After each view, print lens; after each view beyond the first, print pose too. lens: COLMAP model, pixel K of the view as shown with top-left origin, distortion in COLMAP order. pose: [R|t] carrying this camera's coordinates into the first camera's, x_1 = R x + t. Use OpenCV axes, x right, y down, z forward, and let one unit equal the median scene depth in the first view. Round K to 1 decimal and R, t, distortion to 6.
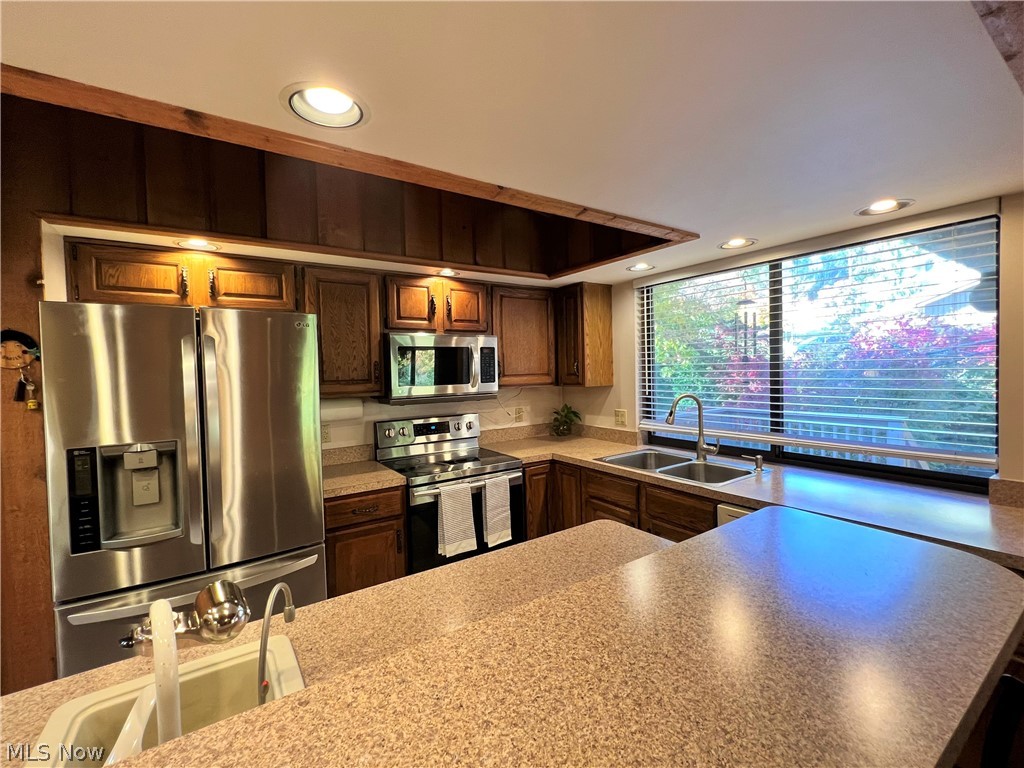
lens RADIAL K [[443.5, 0, 512.9], [0, 443.5, 382.1], [0, 0, 1]] dist [0.001755, 0.000288]
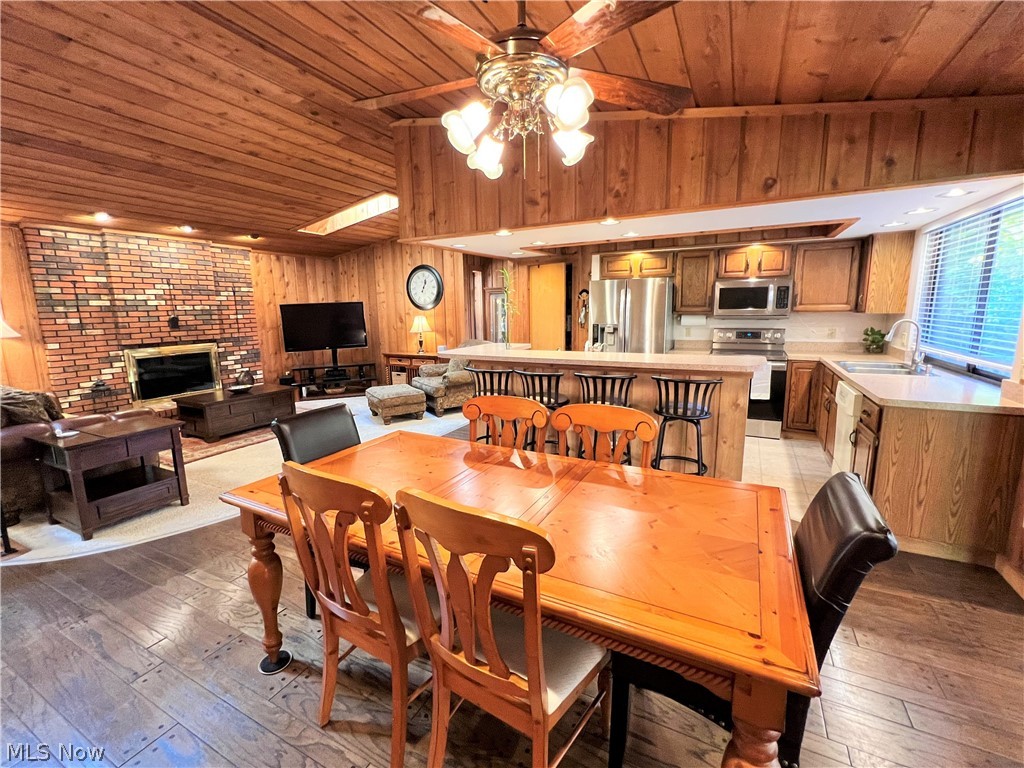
lens RADIAL K [[443.5, 0, 512.9], [0, 443.5, 379.8], [0, 0, 1]] dist [0.001755, 0.000288]
pose [[0.484434, 0.161748, -0.859745, 0.913065], [-0.017476, 0.984352, 0.175344, -0.009450], [0.874653, -0.069918, 0.479680, -0.650737]]
